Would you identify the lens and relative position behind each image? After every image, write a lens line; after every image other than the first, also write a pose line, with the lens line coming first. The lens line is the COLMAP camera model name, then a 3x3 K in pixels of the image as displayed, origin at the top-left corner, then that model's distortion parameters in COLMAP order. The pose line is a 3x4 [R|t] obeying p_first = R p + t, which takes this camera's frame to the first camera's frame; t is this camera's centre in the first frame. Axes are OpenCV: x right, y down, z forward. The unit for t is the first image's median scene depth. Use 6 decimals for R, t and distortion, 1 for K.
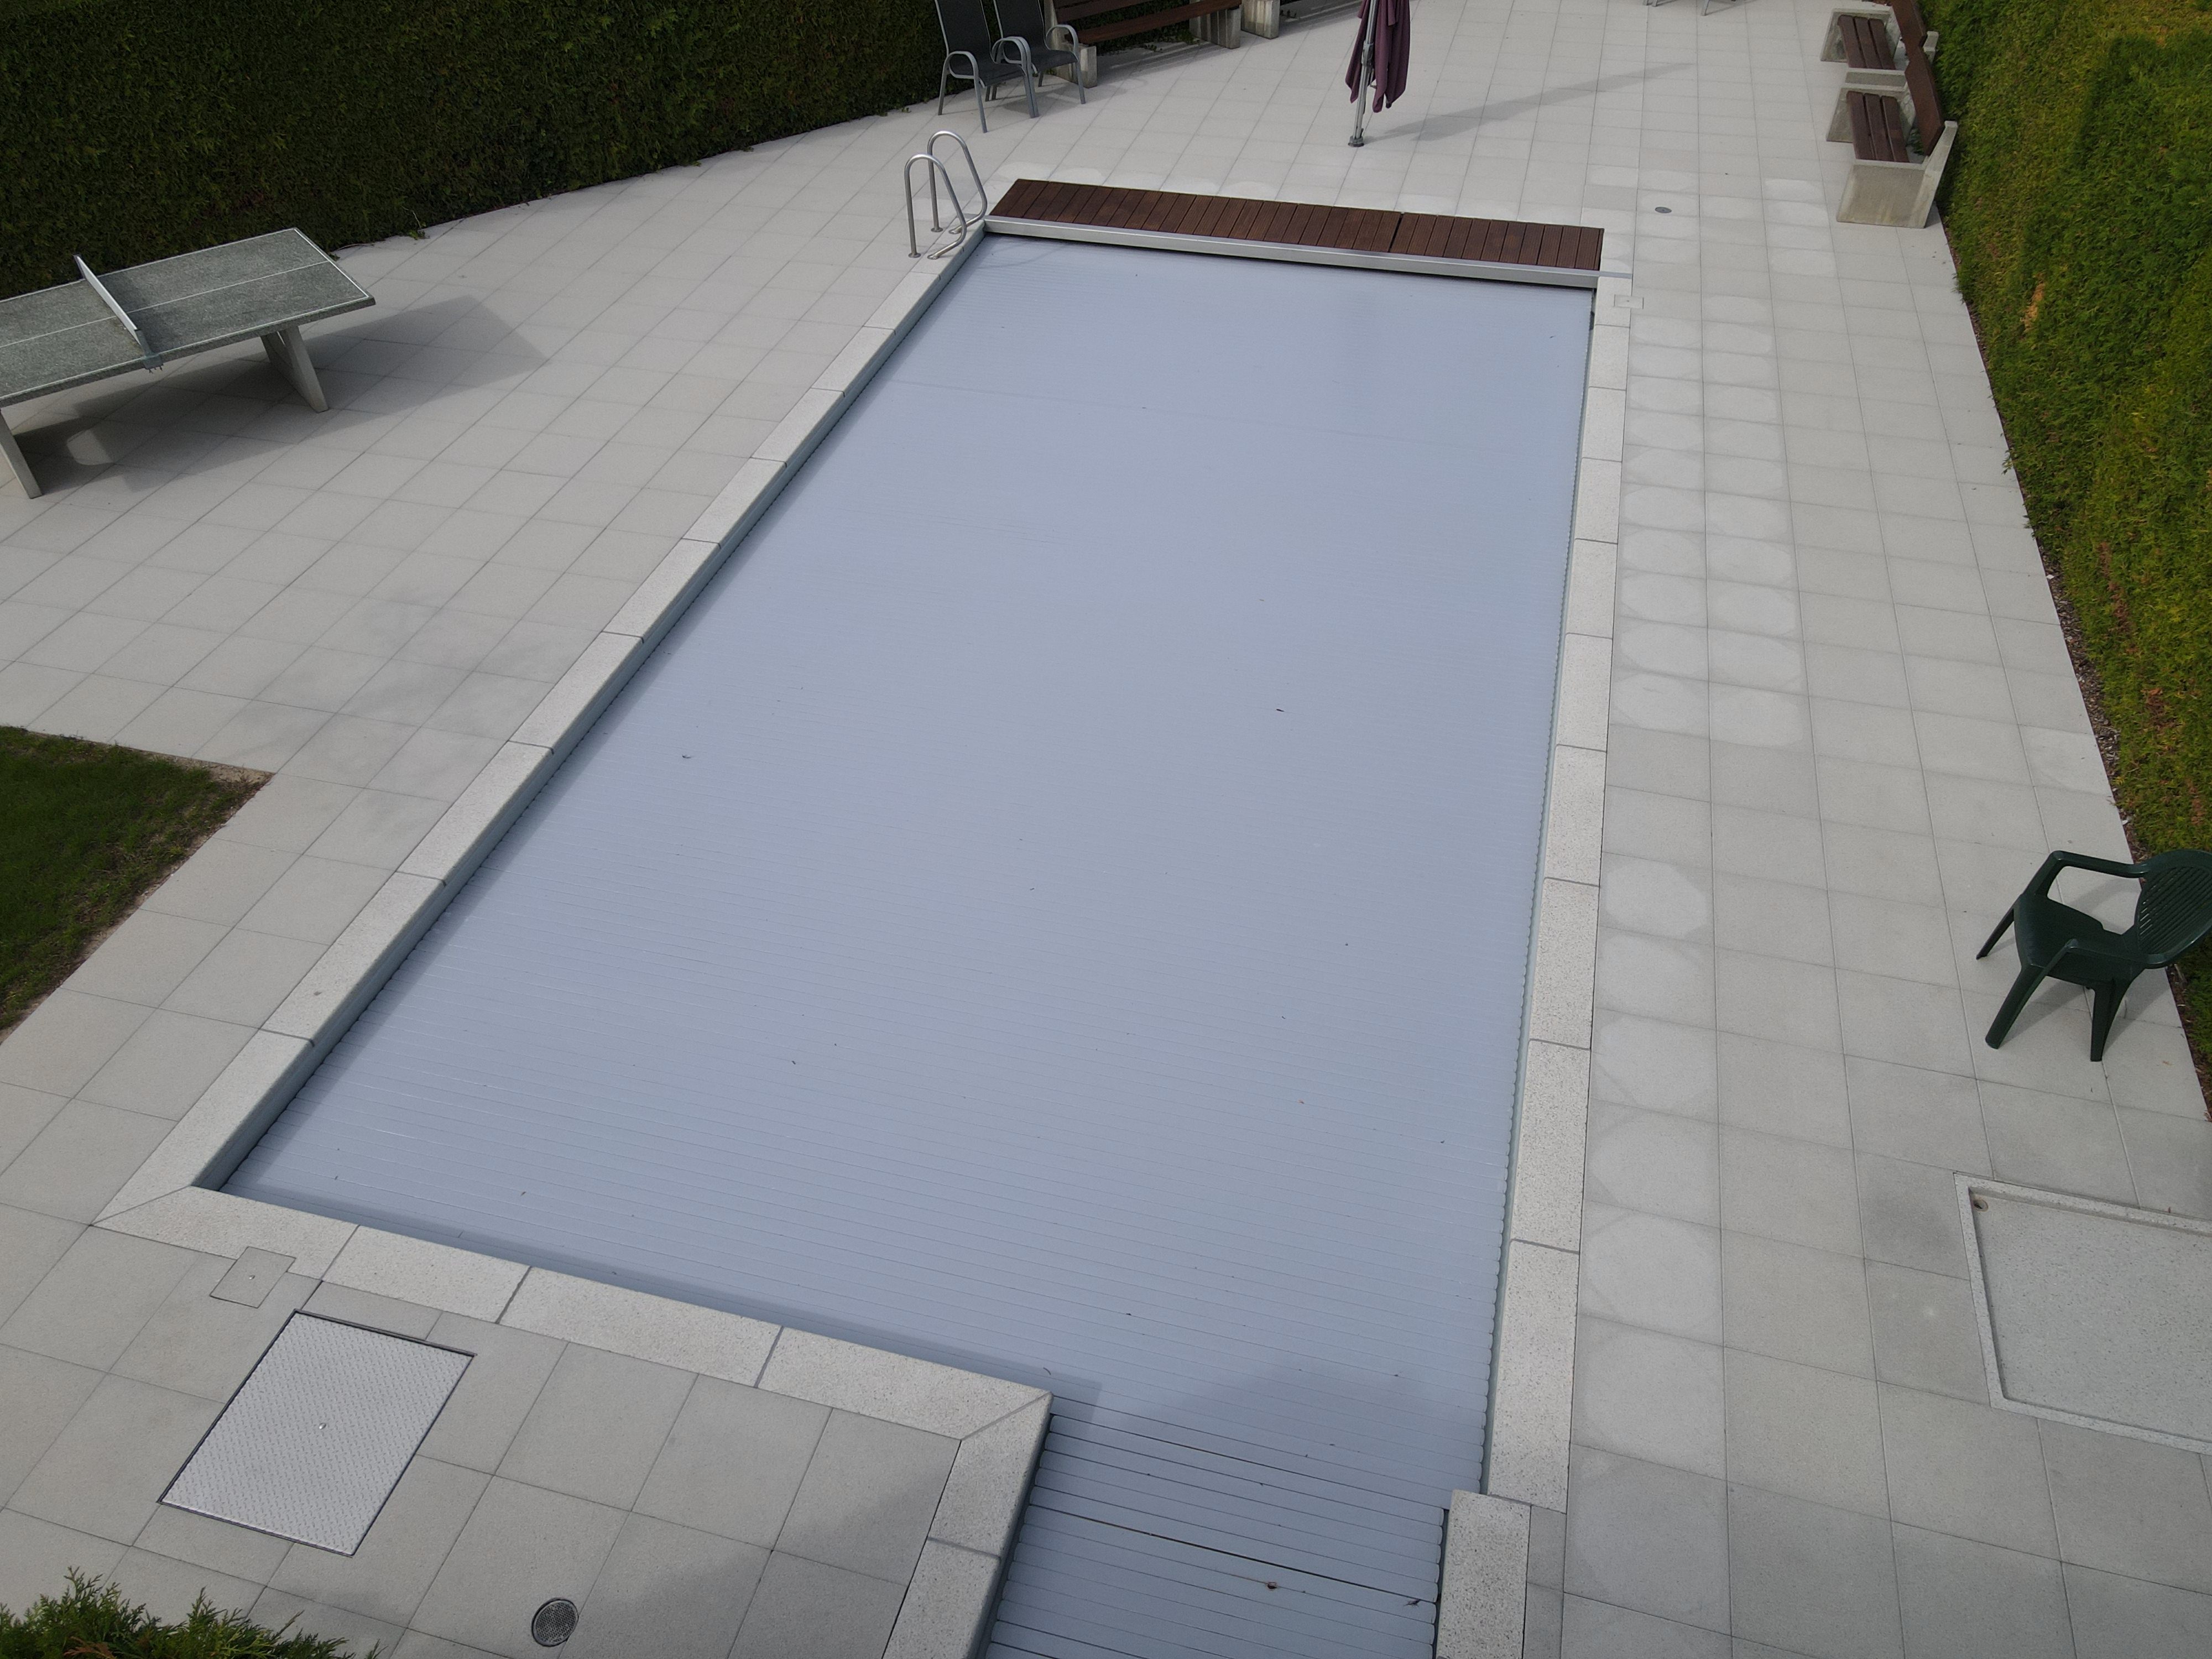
lens RADIAL K [[1602.4, 0, 1106.0], [0, 1602.4, 829.5], [0, 0, 1]] dist [0.013595, 0.005086]
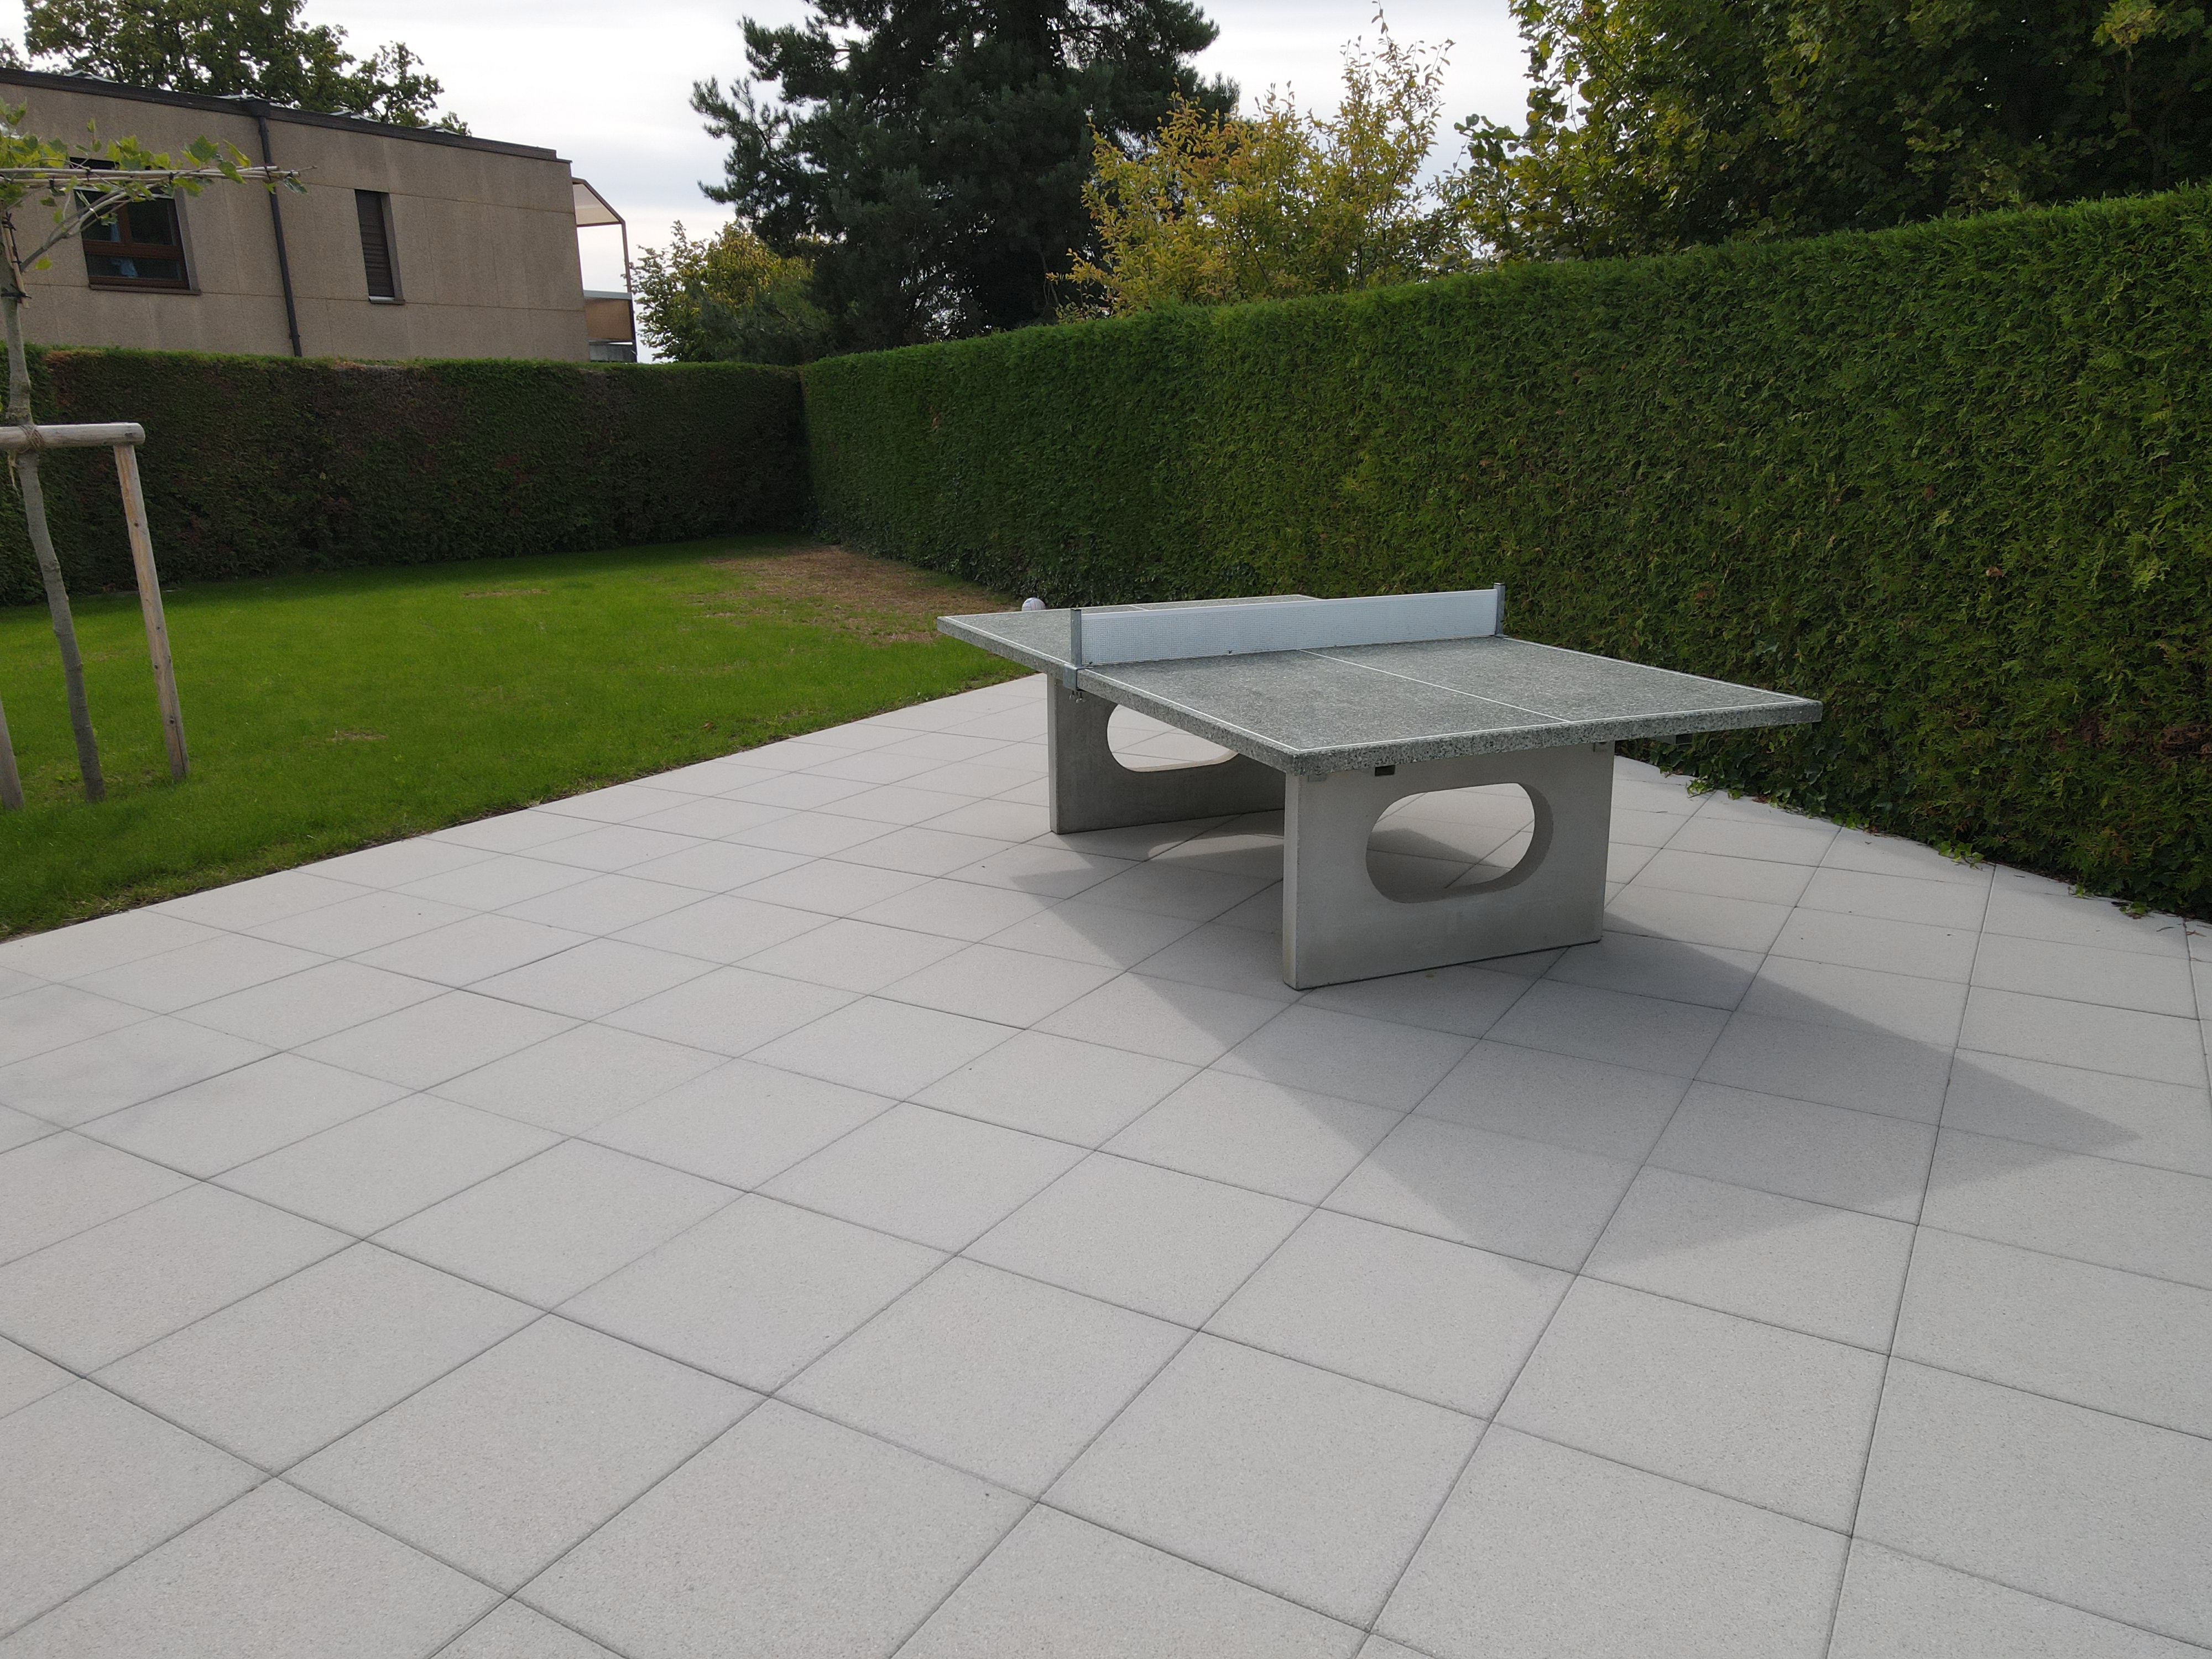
lens RADIAL K [[1602.4, 0, 1106.0], [0, 1602.4, 829.5], [0, 0, 1]] dist [0.013595, 0.005086]
pose [[-0.272837, 0.259960, -0.926272, -0.135468], [-0.633273, 0.676270, 0.376330, -0.457799], [0.724241, 0.689260, -0.019886, 1.070865]]
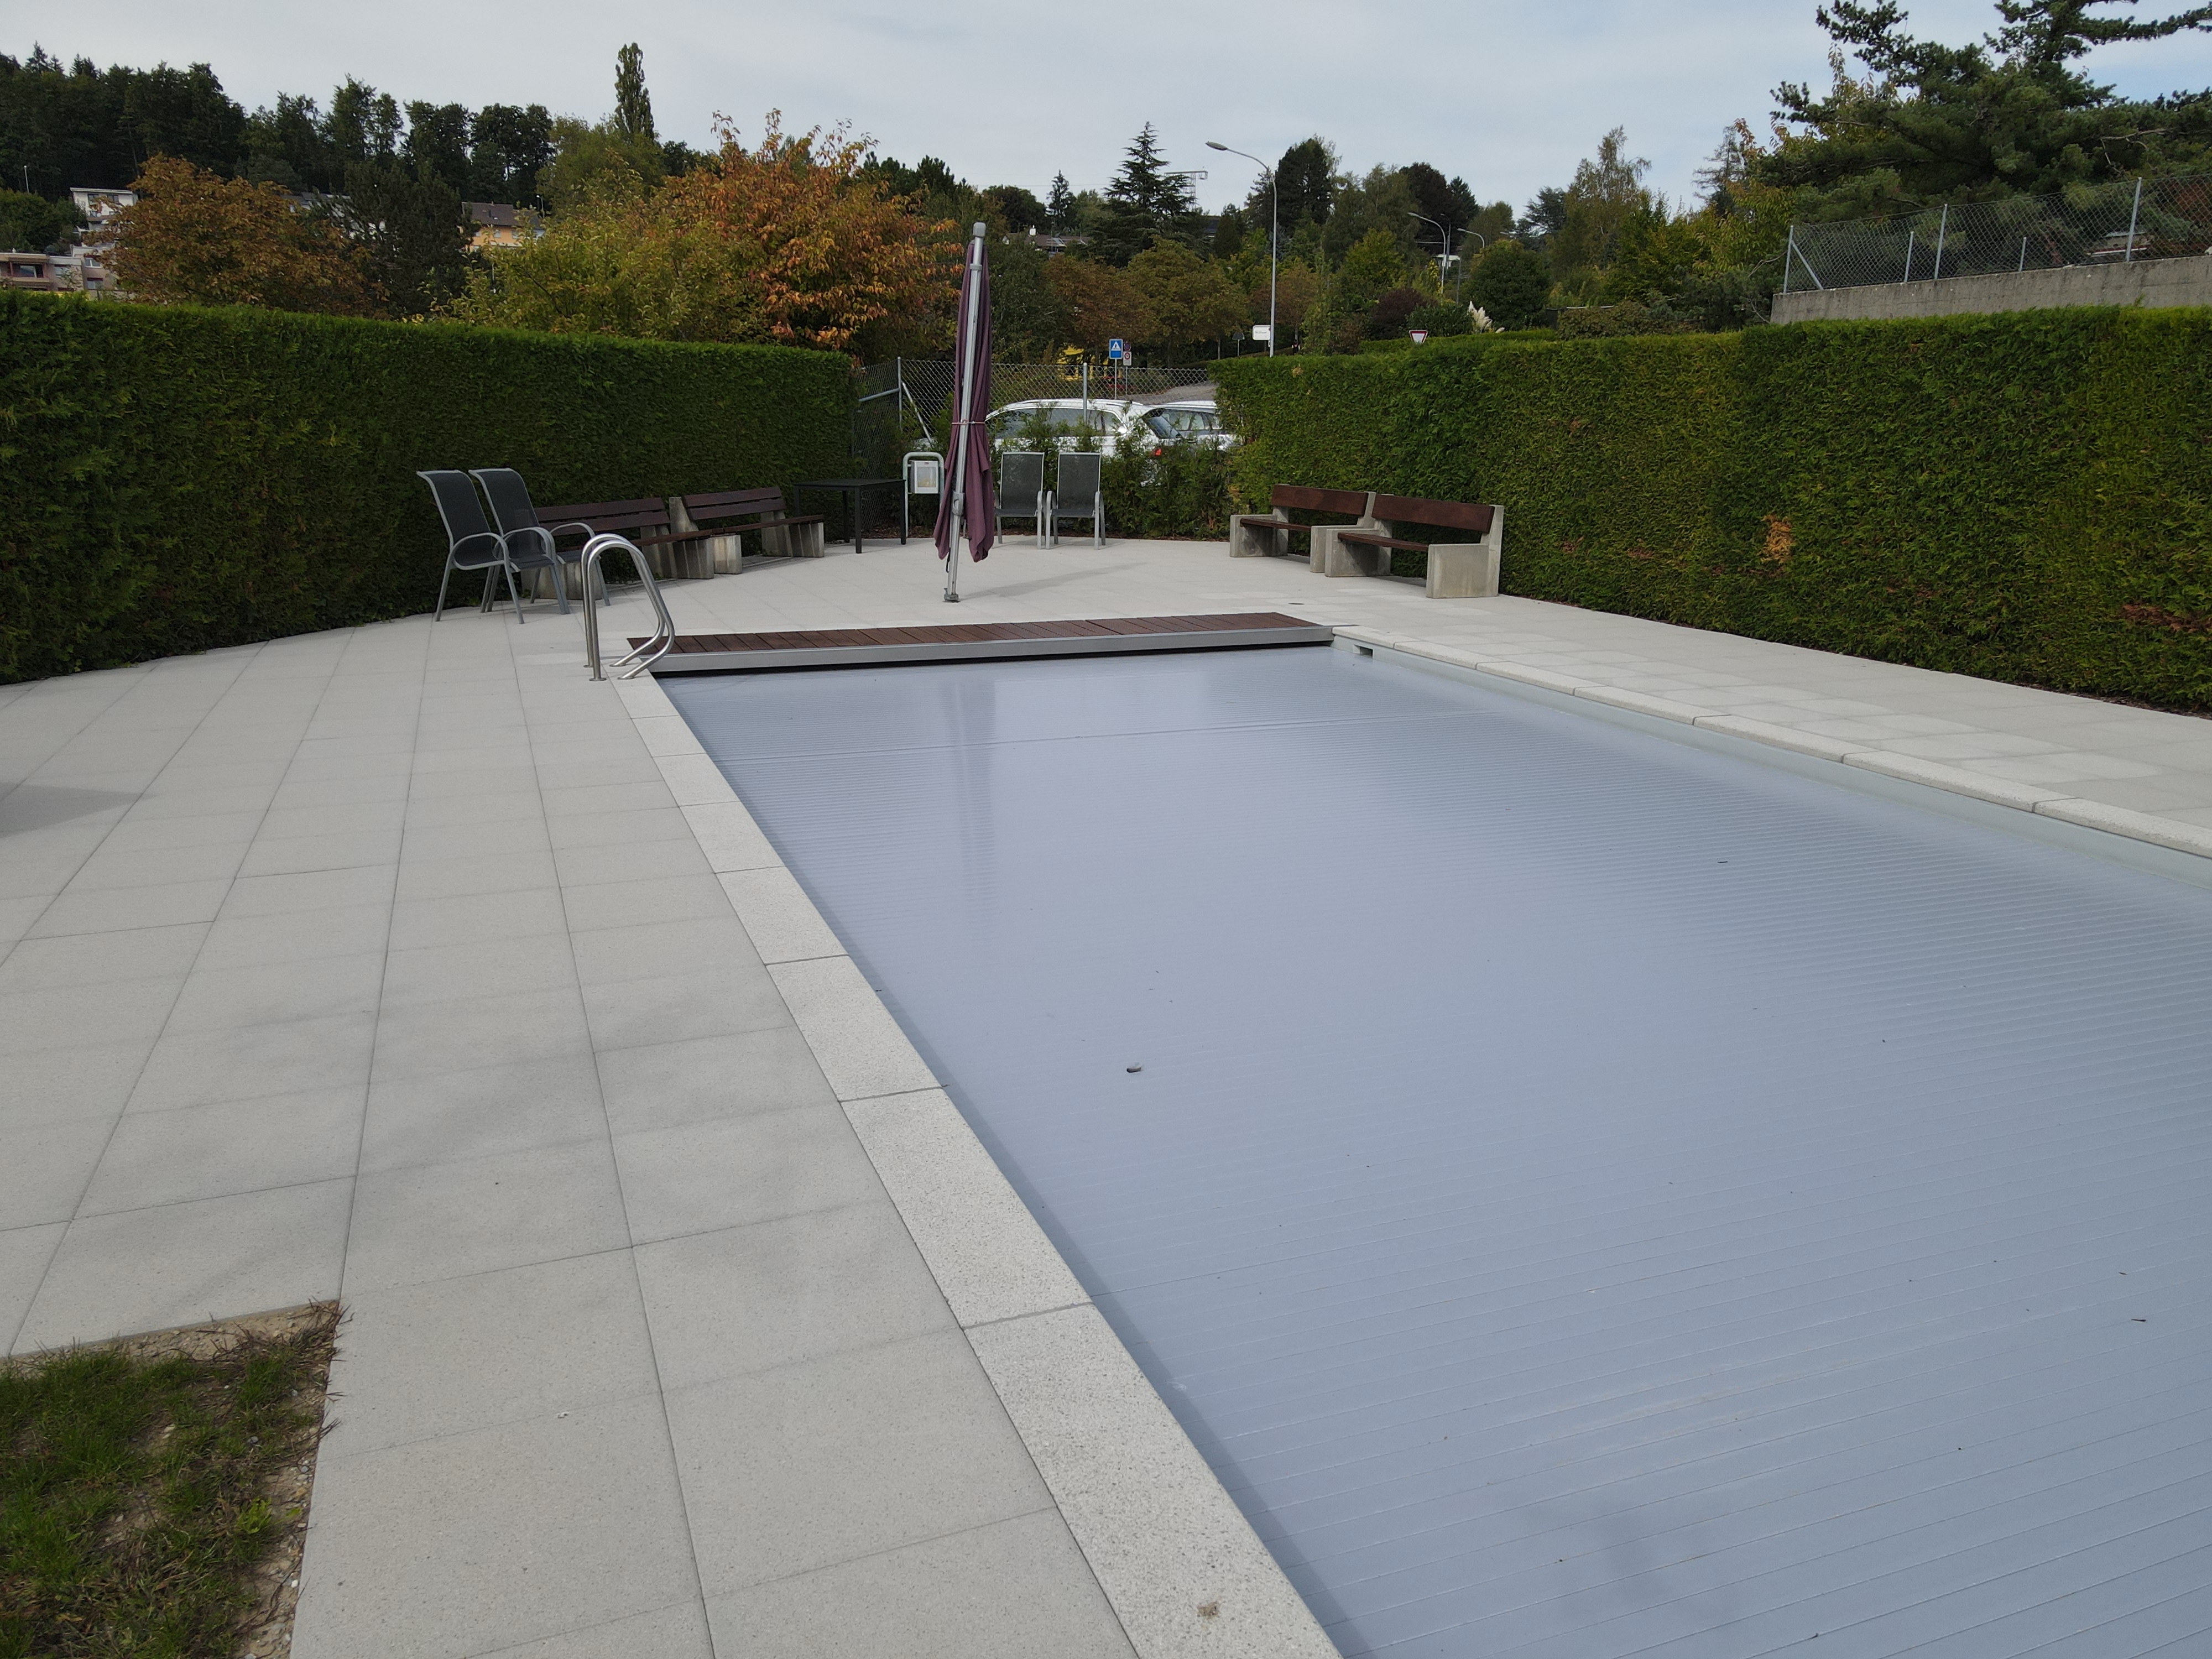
lens RADIAL K [[1623.6, 0, 1103.9], [0, 1623.6, 826.9], [0, 0, 1]] dist [-0.009256, 0.039217]
pose [[0.811522, -0.127777, 0.570180, -0.473316], [0.377502, 0.859469, -0.344682, 0.052333], [-0.446010, 0.494961, 0.745714, 0.502011]]
